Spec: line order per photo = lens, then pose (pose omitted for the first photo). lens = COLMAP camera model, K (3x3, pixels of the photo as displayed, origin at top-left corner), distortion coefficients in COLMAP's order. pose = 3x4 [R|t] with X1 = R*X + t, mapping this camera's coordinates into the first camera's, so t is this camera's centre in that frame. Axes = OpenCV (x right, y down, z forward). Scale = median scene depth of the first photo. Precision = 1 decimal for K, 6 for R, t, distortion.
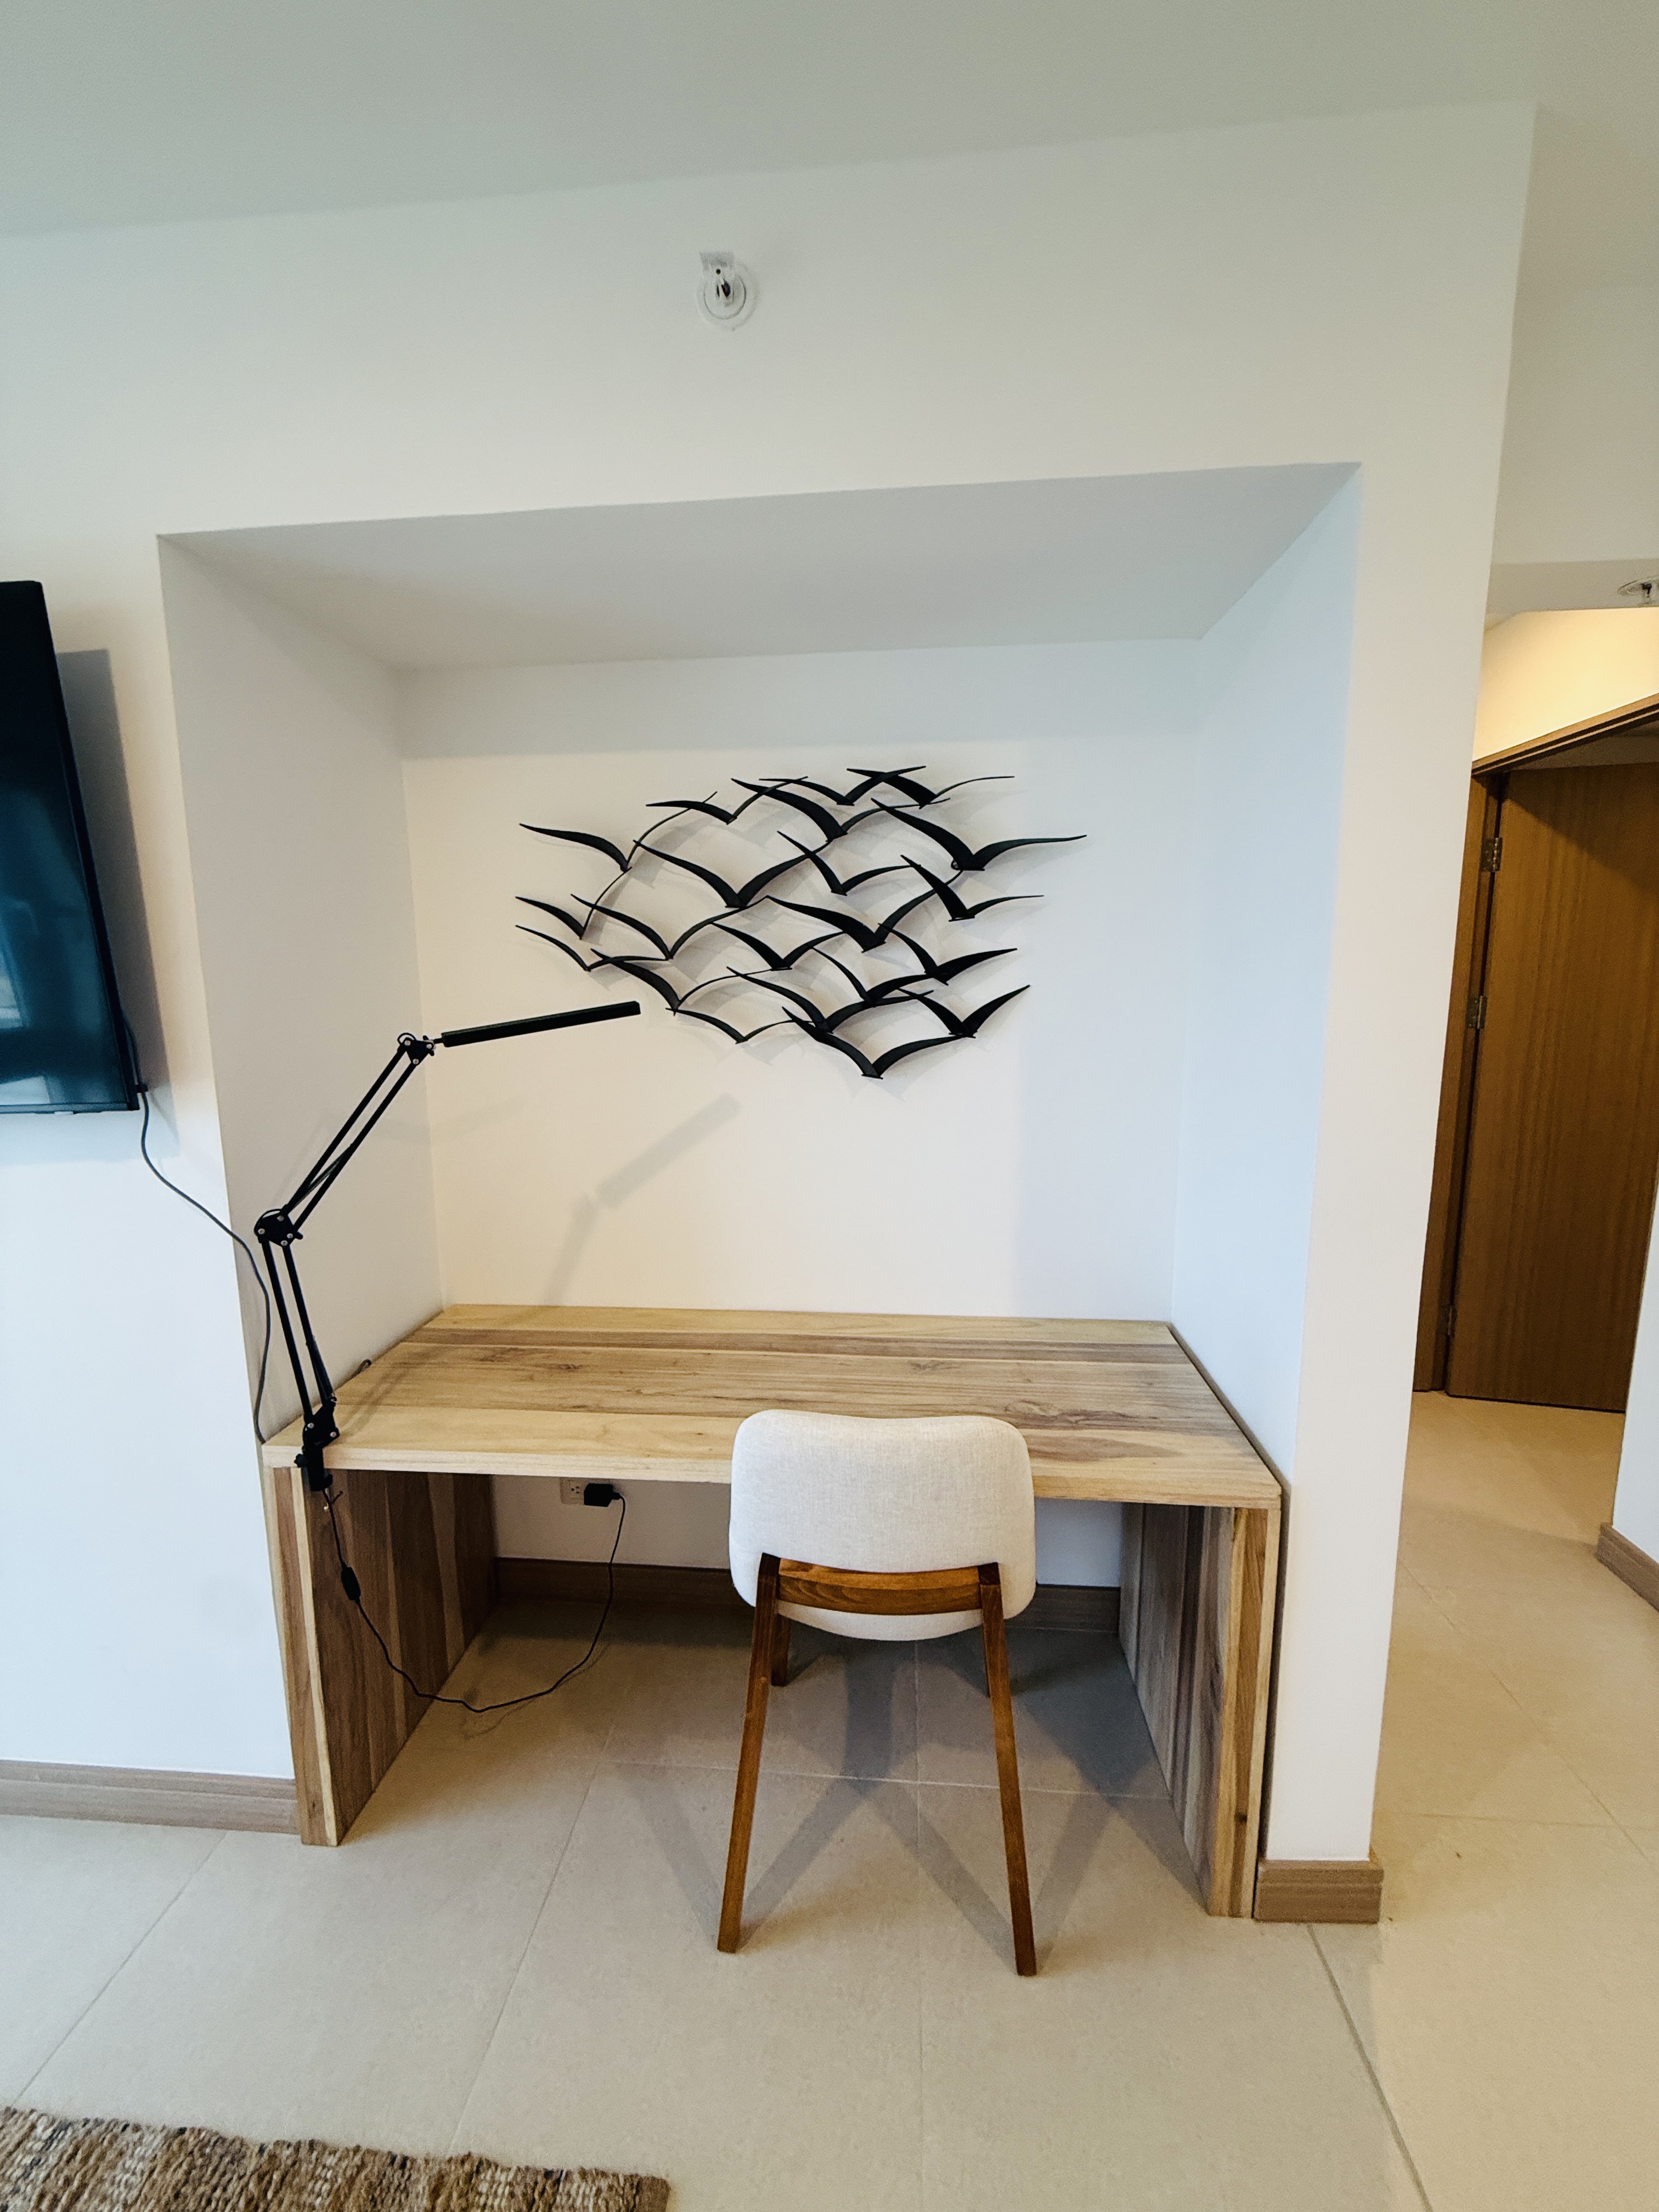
lens RADIAL K [[883.1, 0, 829.8], [0, 883.1, 1099.0], [0, 0, 1]] dist [-0.000994, 0.000518]
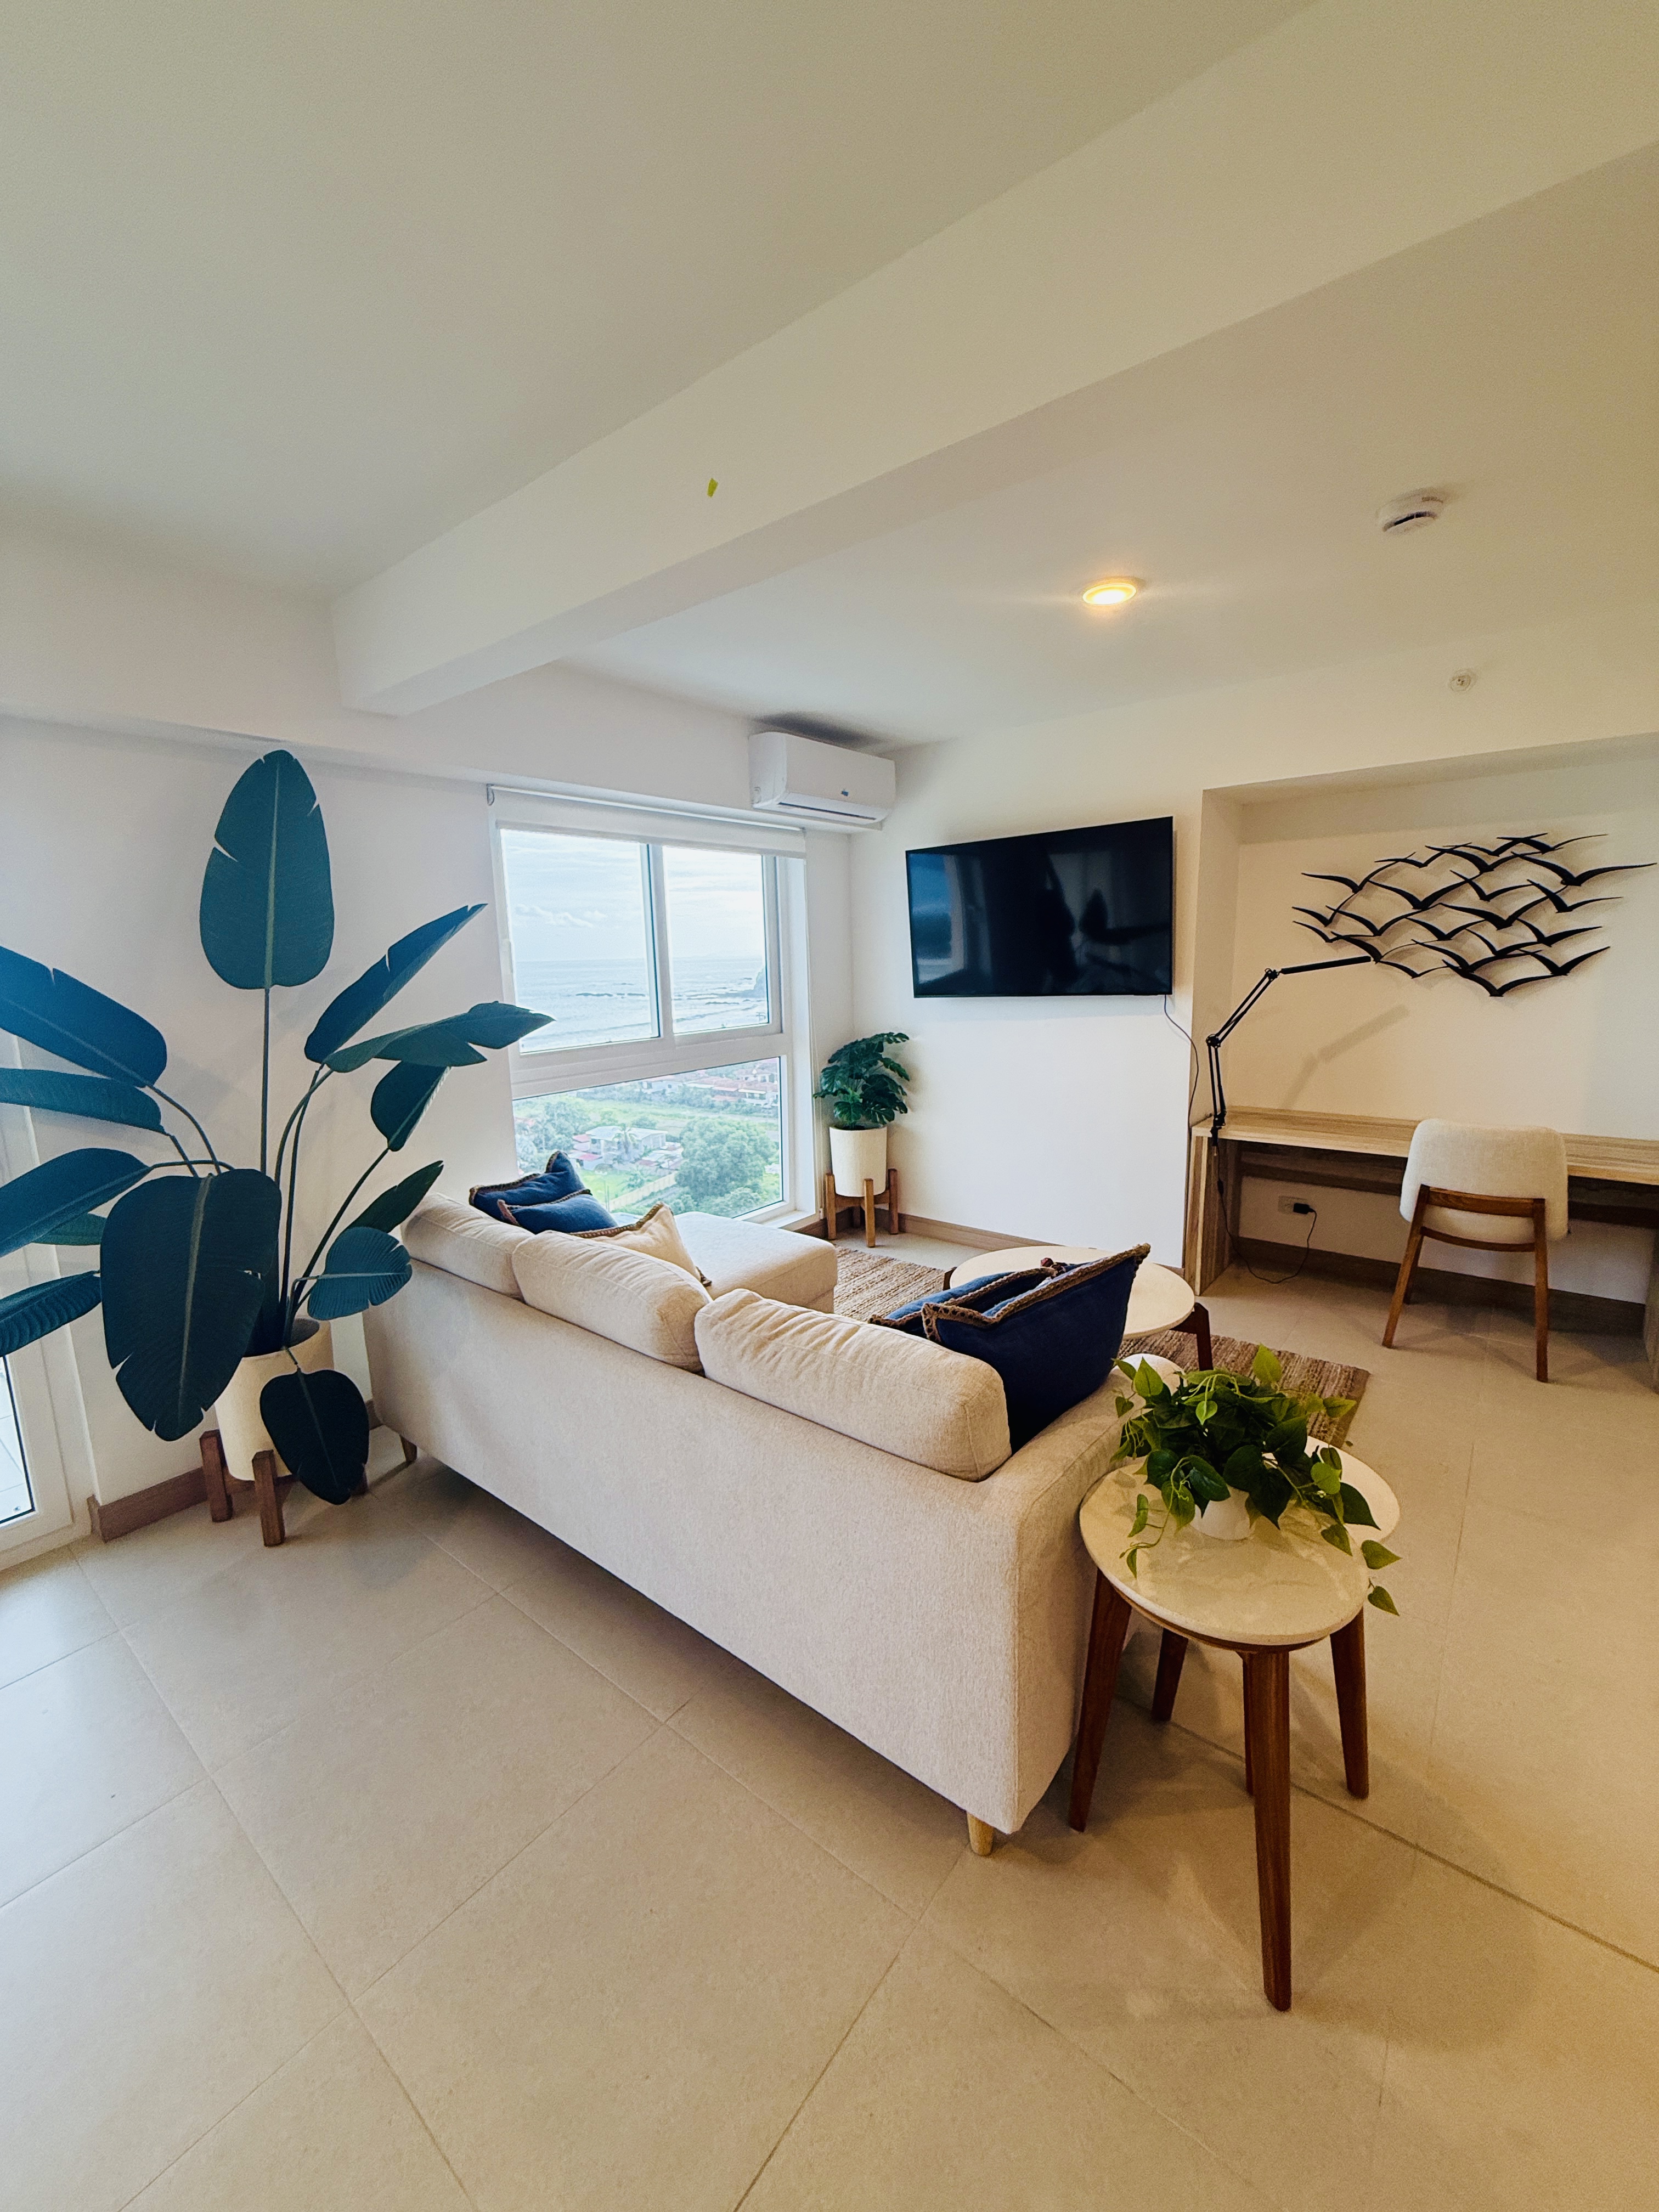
lens RADIAL K [[883.5, 0, 827.7], [0, 883.5, 1099.1], [0, 0, 1]] dist [-0.002655, 0.000129]
pose [[0.830172, 0.082401, -0.551384, -0.083214], [-0.064565, 0.996572, 0.051722, 0.194523], [0.553756, -0.007339, 0.832647, -1.411649]]
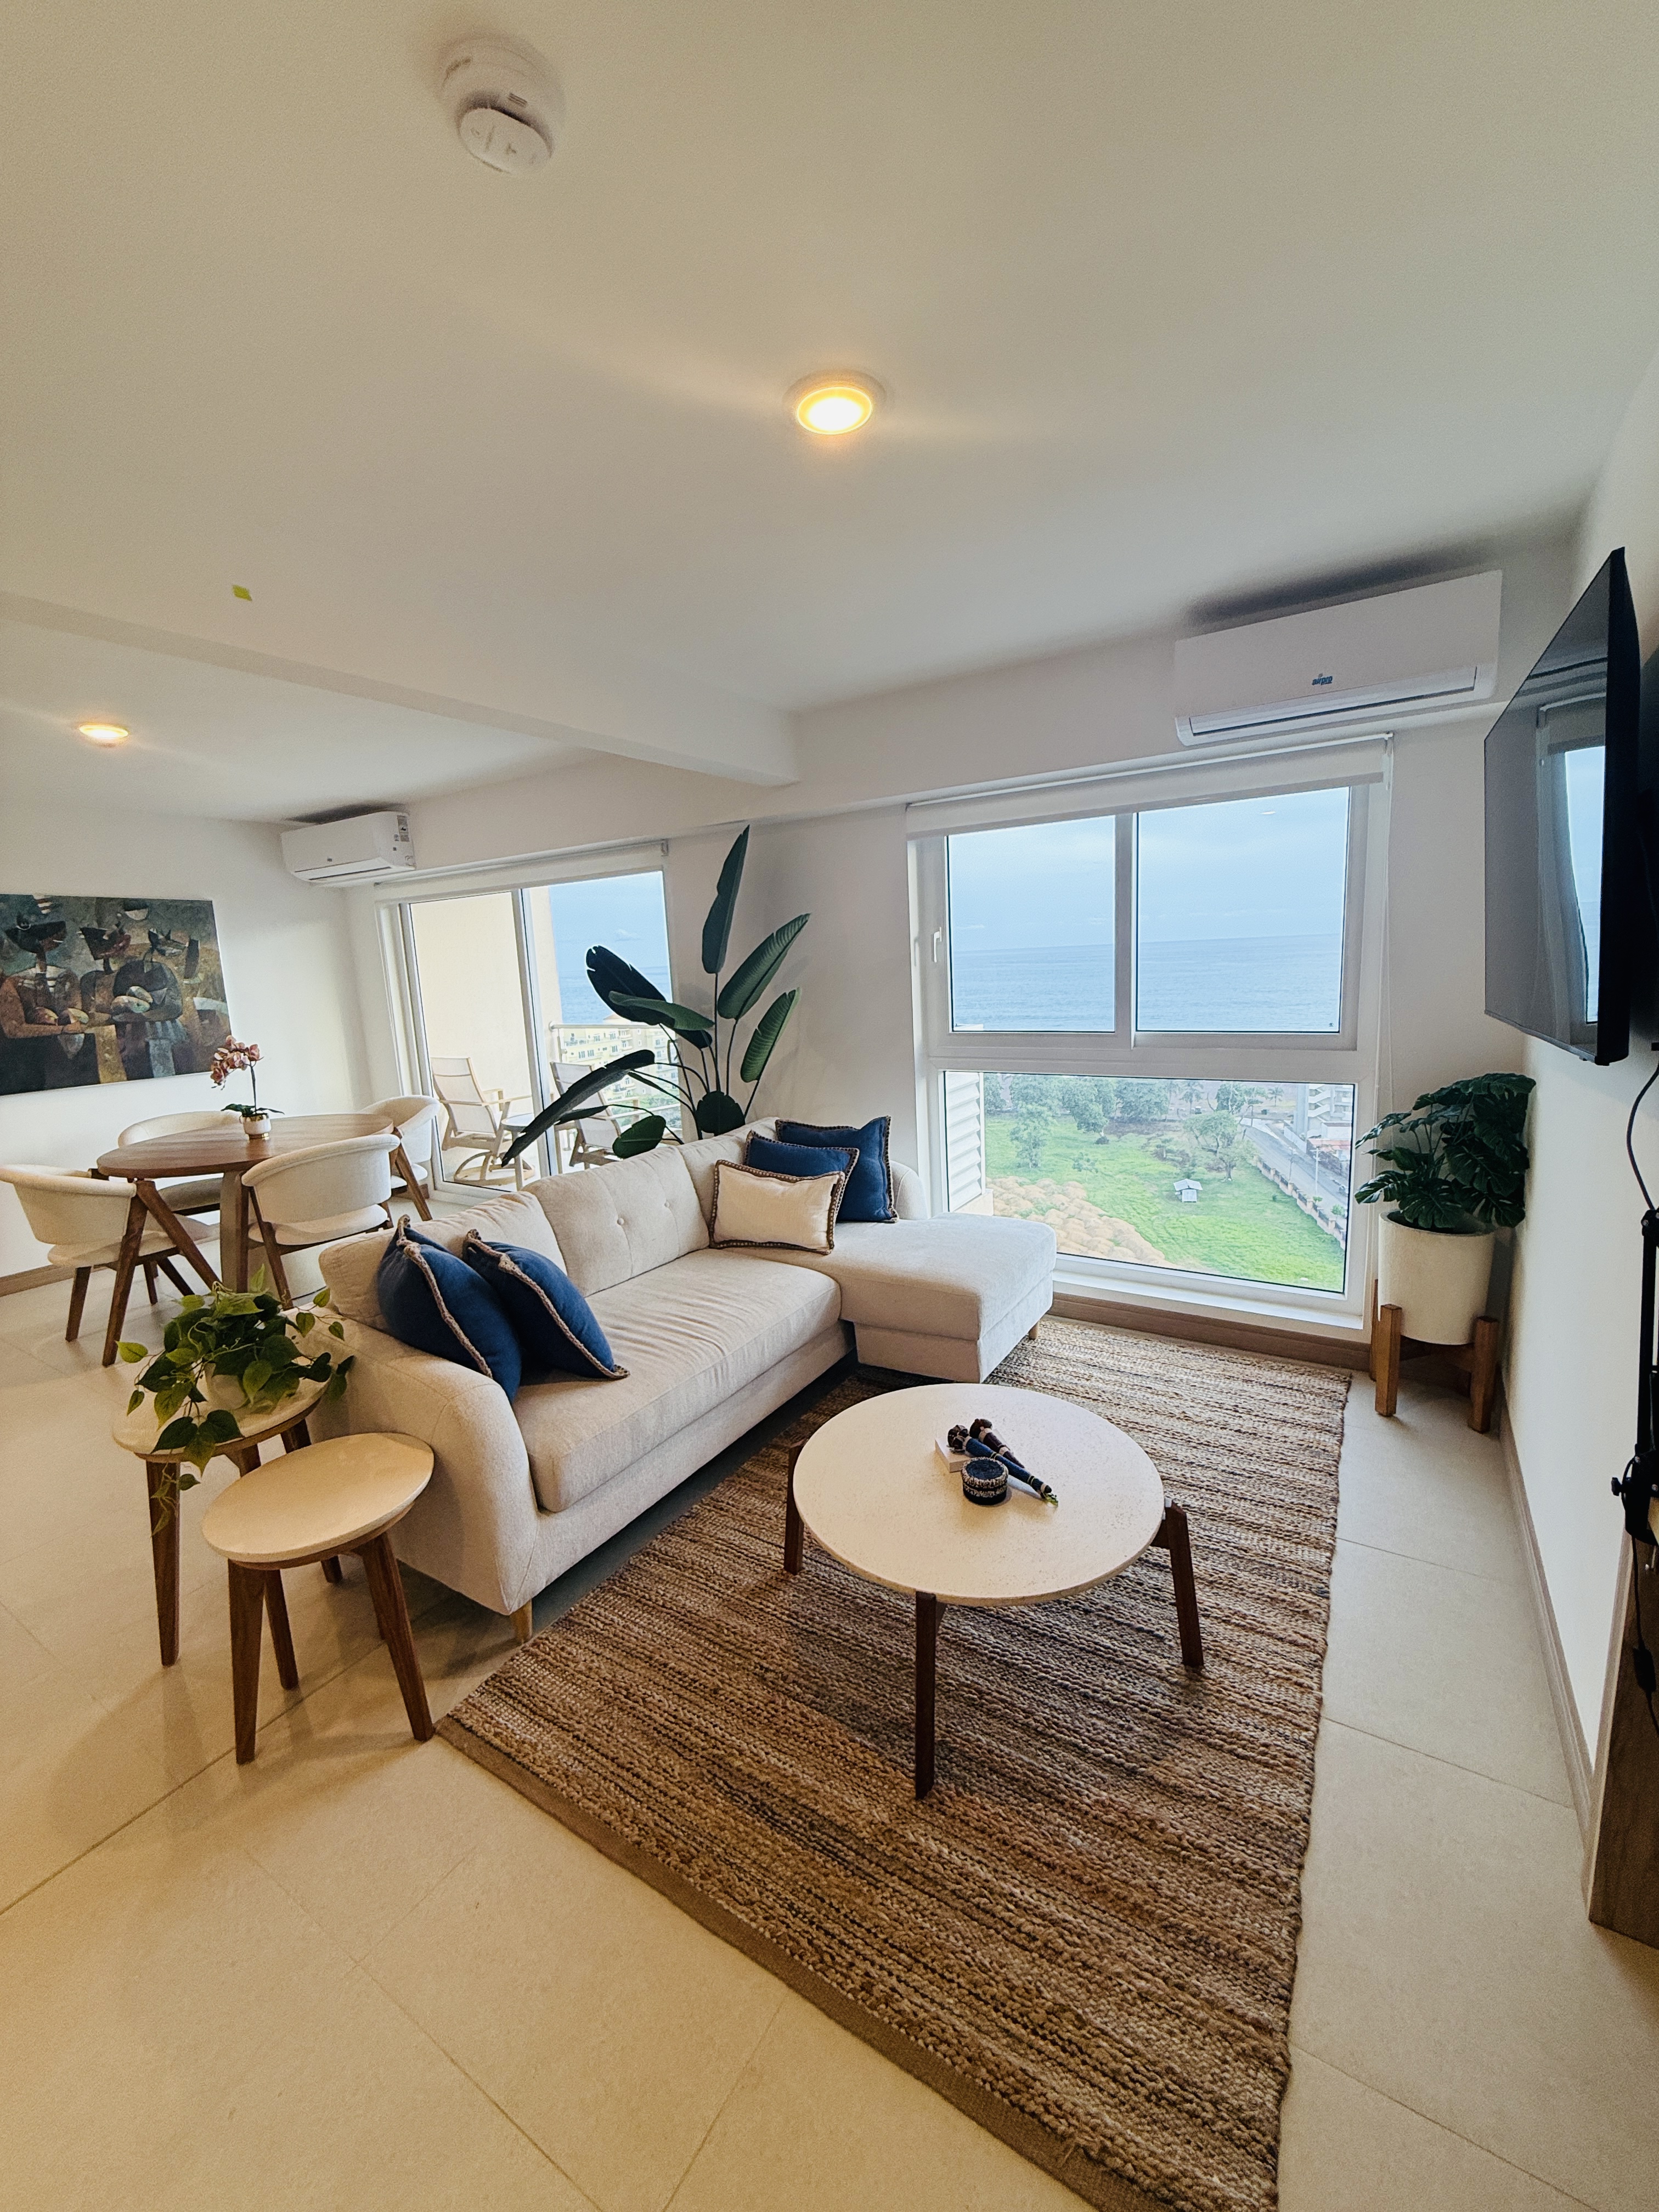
lens RADIAL K [[883.1, 0, 829.8], [0, 883.1, 1099.0], [0, 0, 1]] dist [-0.000994, 0.000518]
pose [[-0.457686, 0.175970, -0.871526, 0.353825], [-0.077239, 0.968644, 0.236141, -0.086424], [0.885753, 0.175394, -0.429743, 0.476328]]
